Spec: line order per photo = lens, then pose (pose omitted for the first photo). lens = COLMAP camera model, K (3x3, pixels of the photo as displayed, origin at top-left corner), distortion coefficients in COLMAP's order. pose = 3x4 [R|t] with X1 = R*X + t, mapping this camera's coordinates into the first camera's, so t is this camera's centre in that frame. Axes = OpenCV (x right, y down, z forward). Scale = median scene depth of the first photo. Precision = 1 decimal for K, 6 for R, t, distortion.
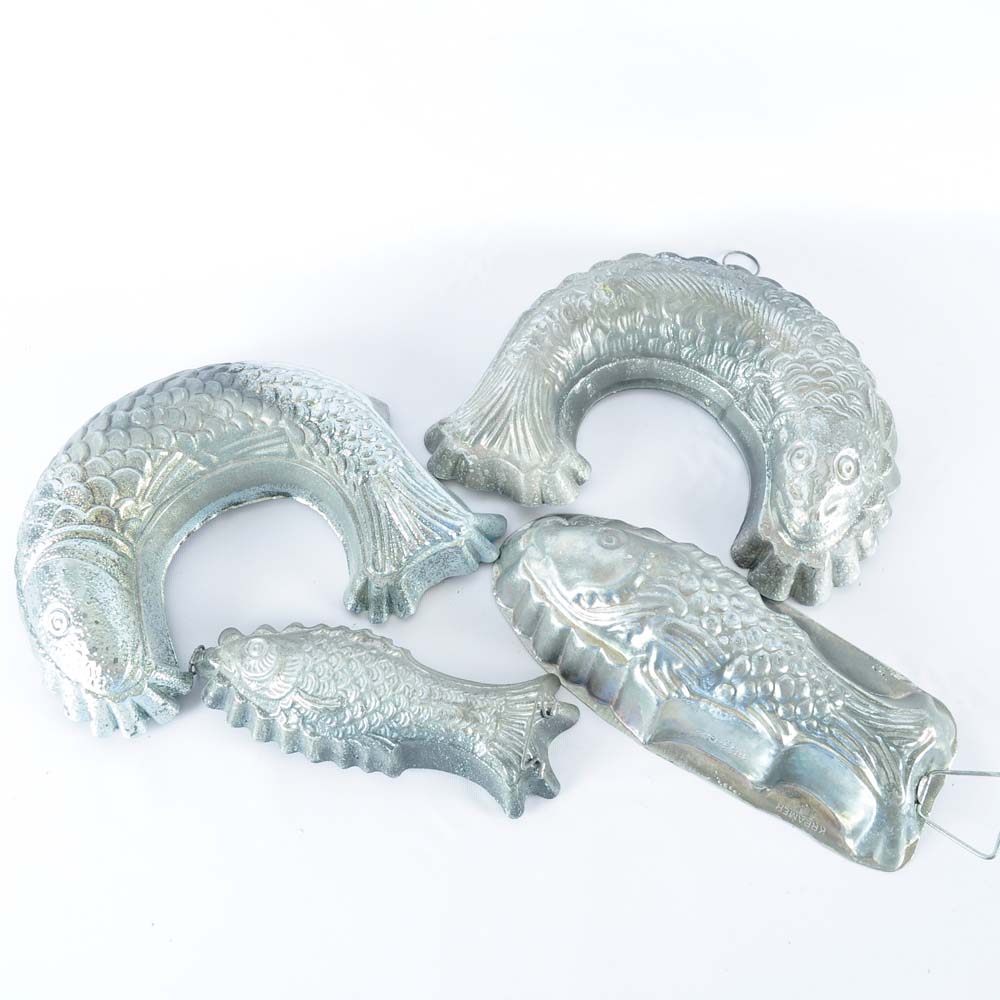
lens RADIAL K [[1211.9, 0, 500.0], [0, 1211.9, 500.0], [0, 0, 1]] dist [-0.075575, -0.009662]
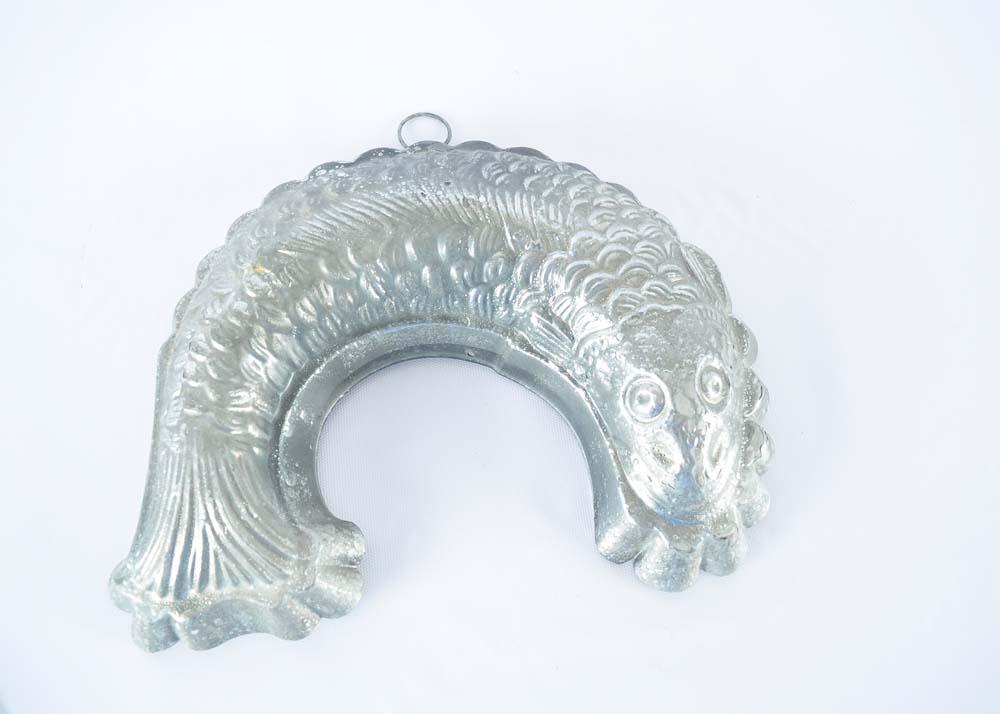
lens RADIAL K [[838.0, 0, 500.0], [0, 838.0, 357.0], [0, 0, 1]] dist [-0.092573, 0.000370]
pose [[0.880544, -0.441411, 0.172625, 0.109319], [0.411469, 0.892697, 0.183808, -0.170032], [-0.235237, -0.090821, 0.967686, 0.570683]]
